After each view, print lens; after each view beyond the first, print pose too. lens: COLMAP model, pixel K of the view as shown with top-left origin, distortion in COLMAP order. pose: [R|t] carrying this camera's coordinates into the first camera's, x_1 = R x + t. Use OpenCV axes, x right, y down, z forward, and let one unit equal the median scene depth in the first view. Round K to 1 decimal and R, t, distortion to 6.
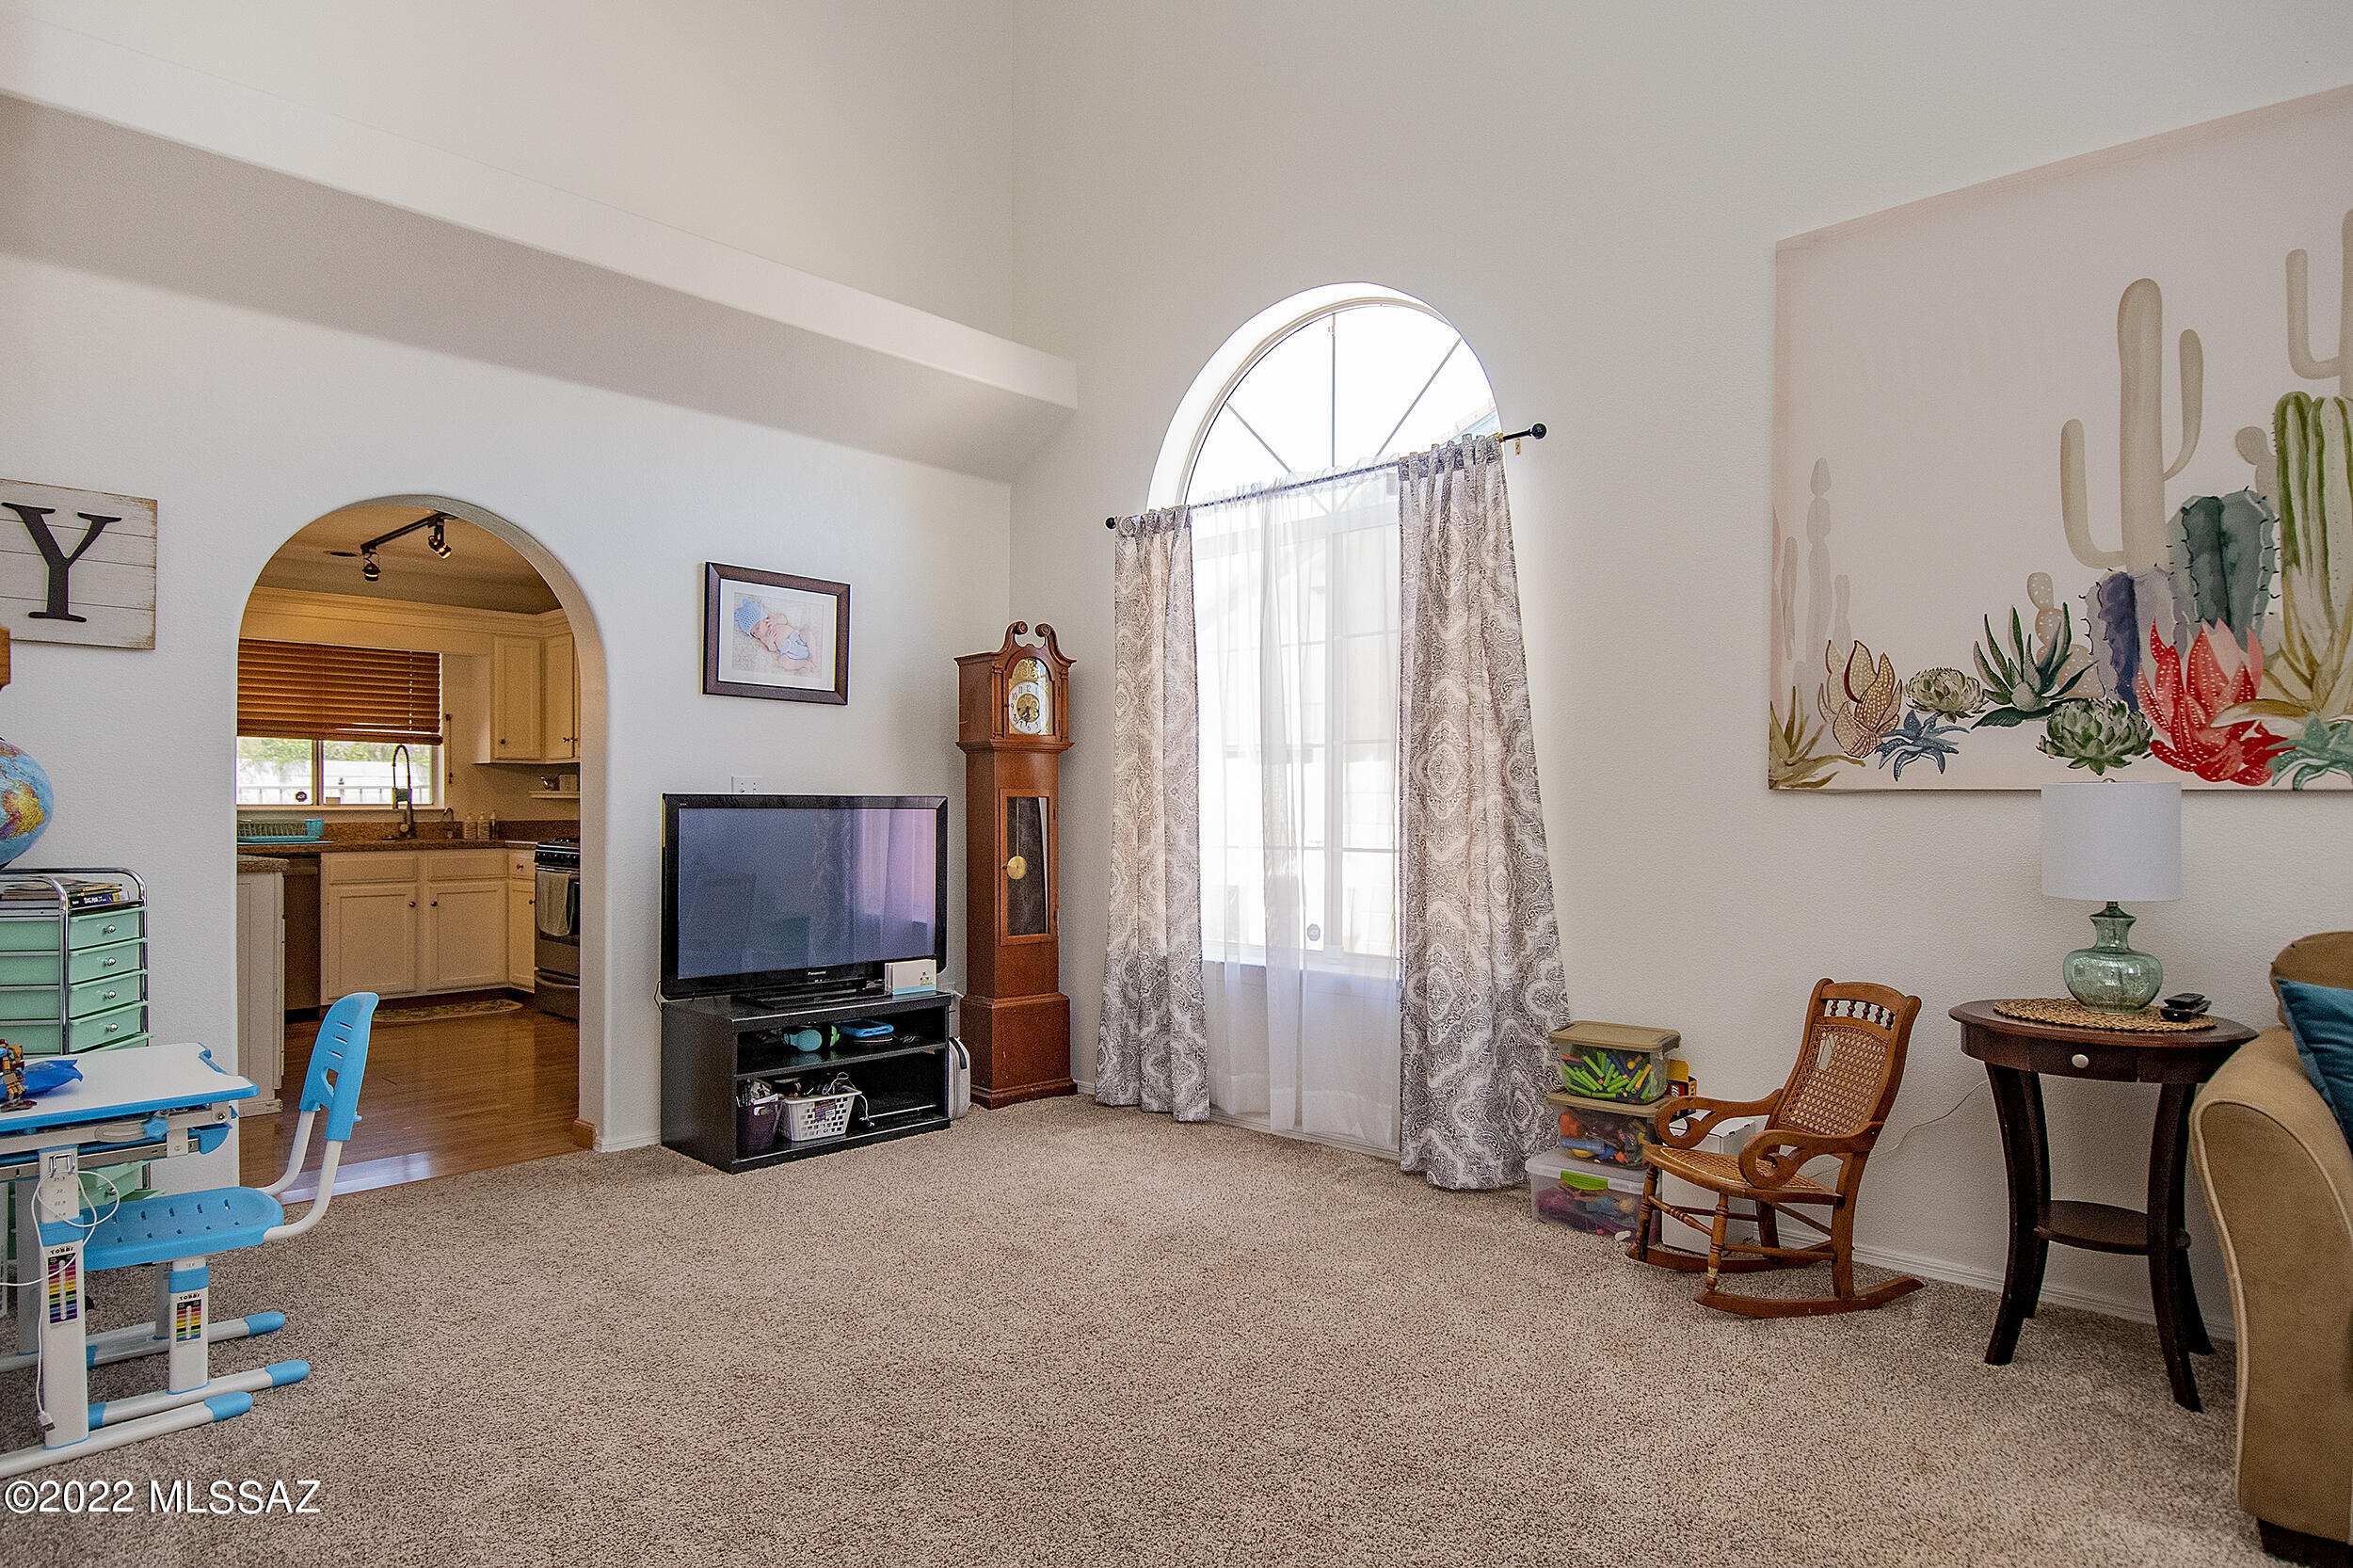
lens RADIAL K [[1301.2, 0, 1189.1], [0, 1301.2, 818.7], [0, 0, 1]] dist [-0.007231, -0.004783]
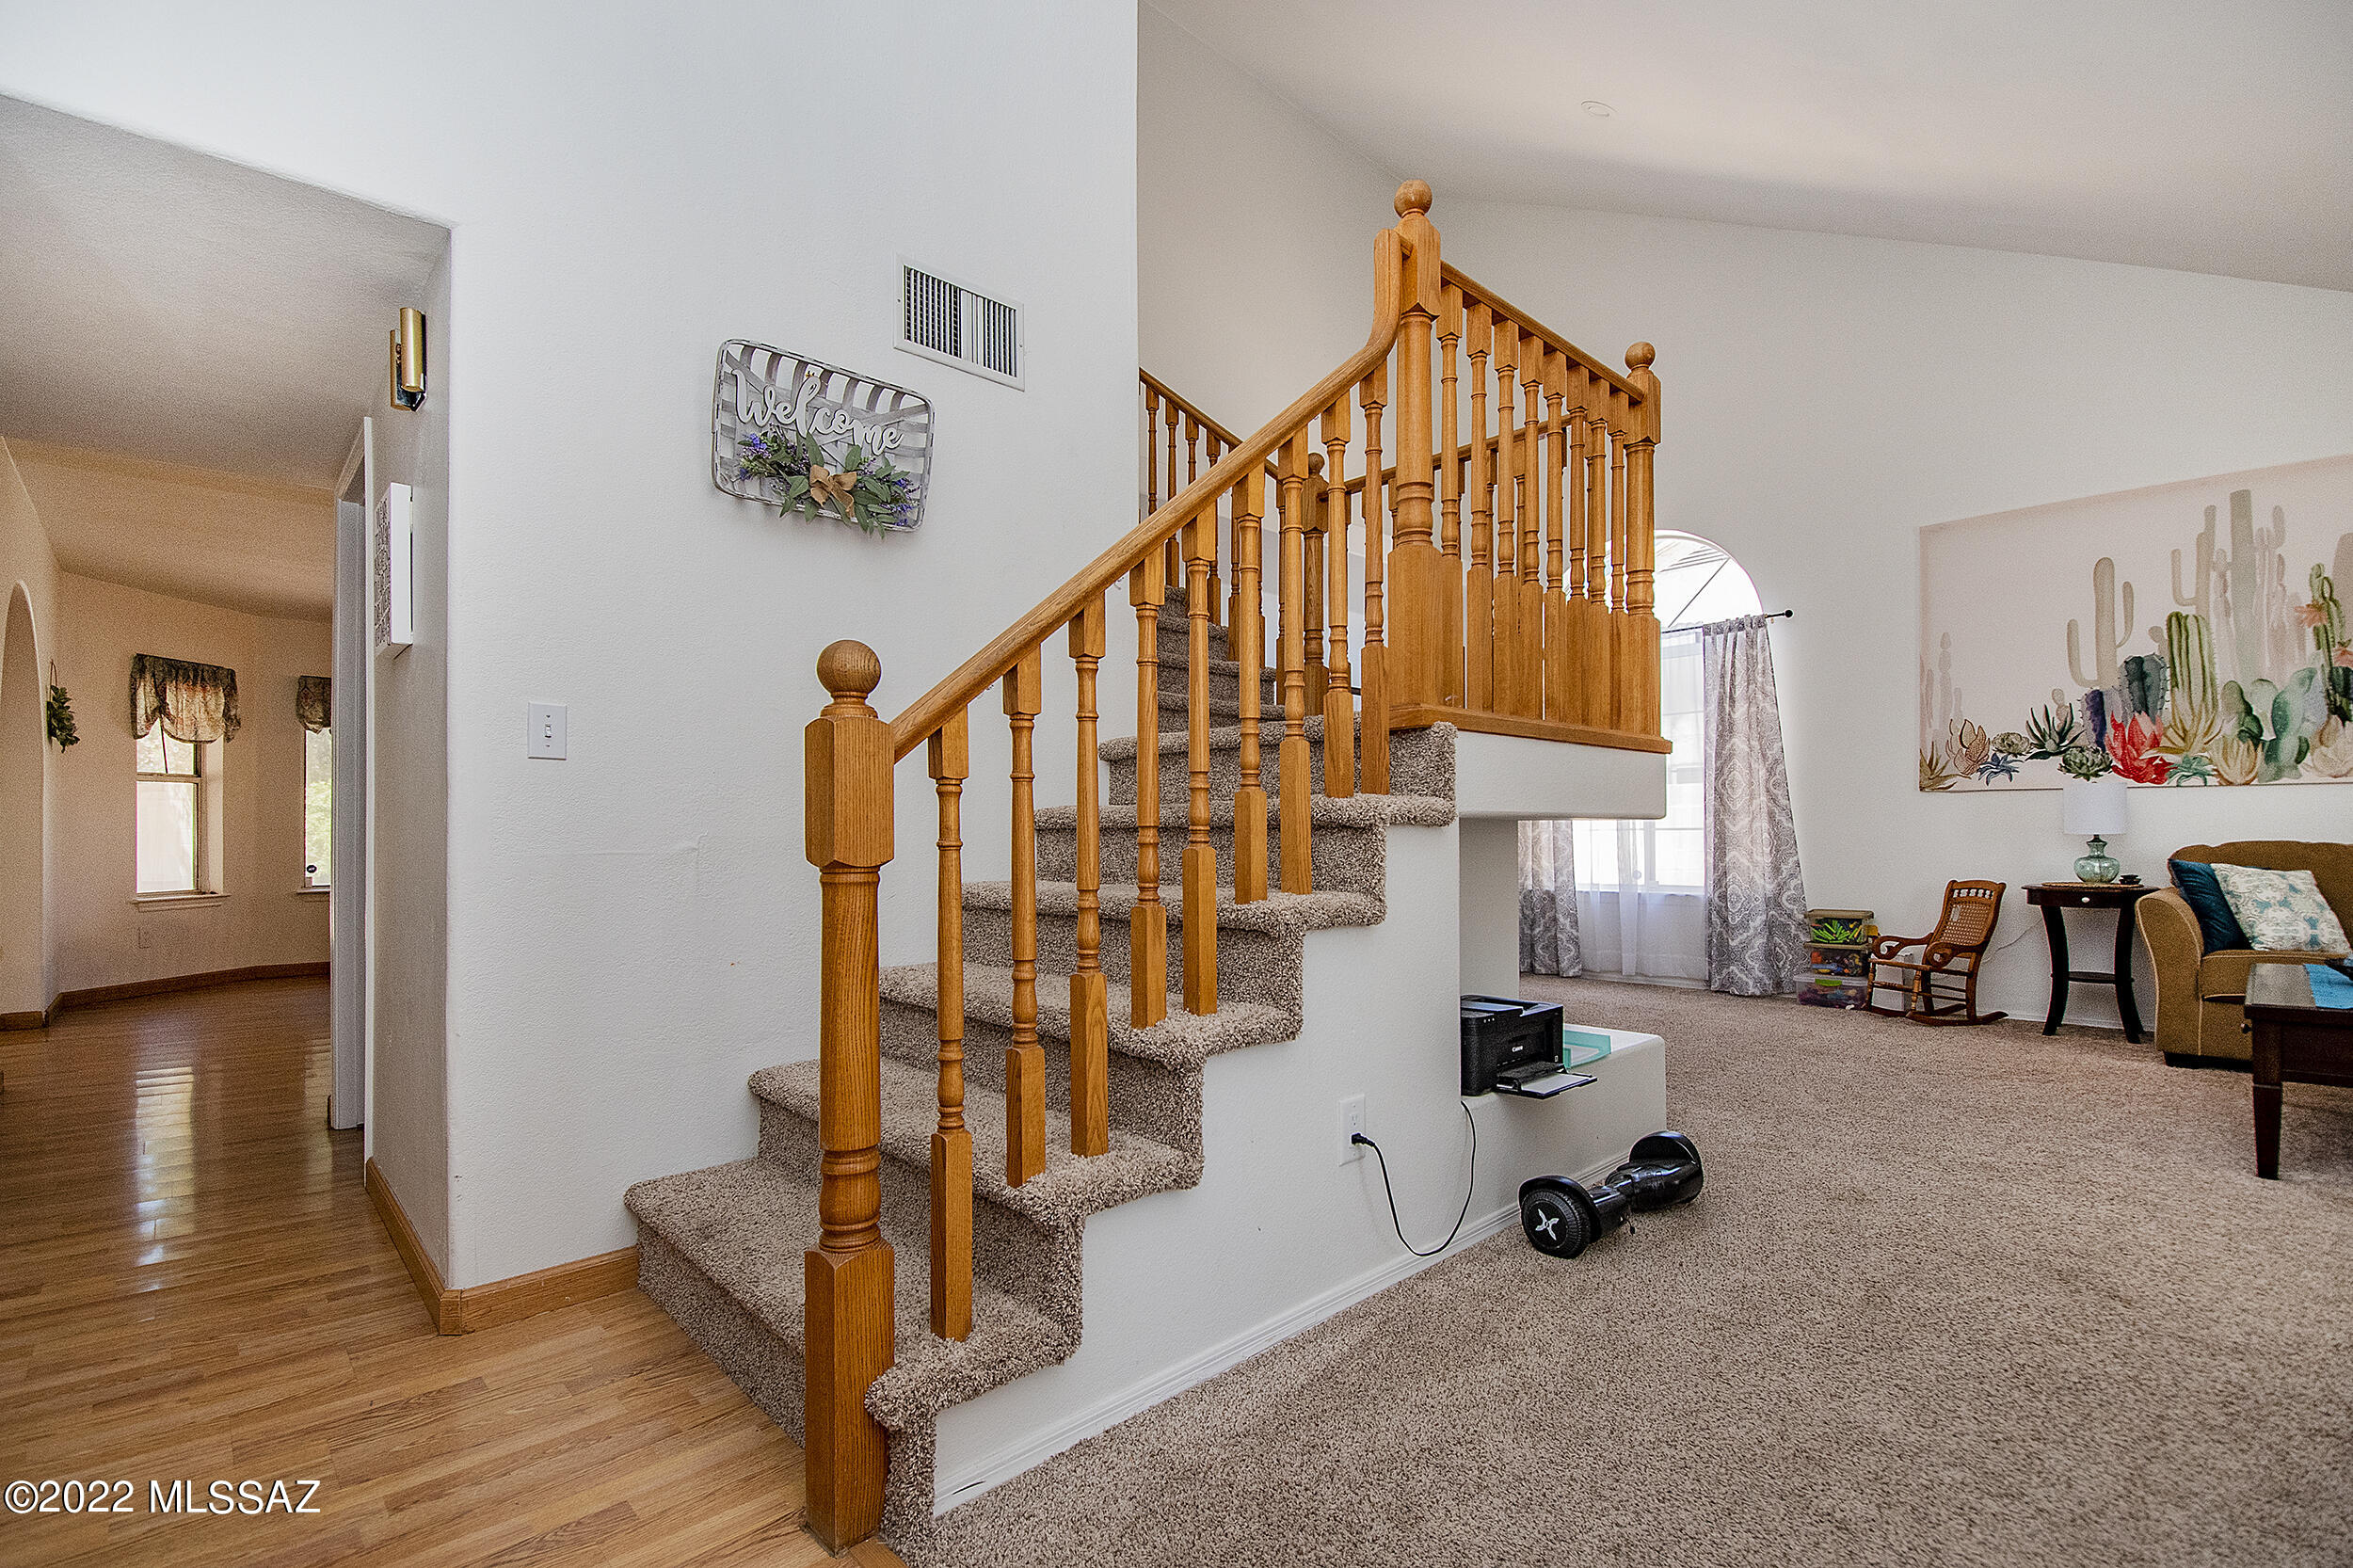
lens RADIAL K [[1063.8, 0, 1201.0], [0, 1063.8, 833.4], [0, 0, 1]] dist [-0.013006, -0.007389]
pose [[0.998078, -0.006328, -0.061654, -0.655864], [0.005755, 0.999939, -0.009472, 0.059982], [0.061710, 0.009099, 0.998053, -0.827257]]
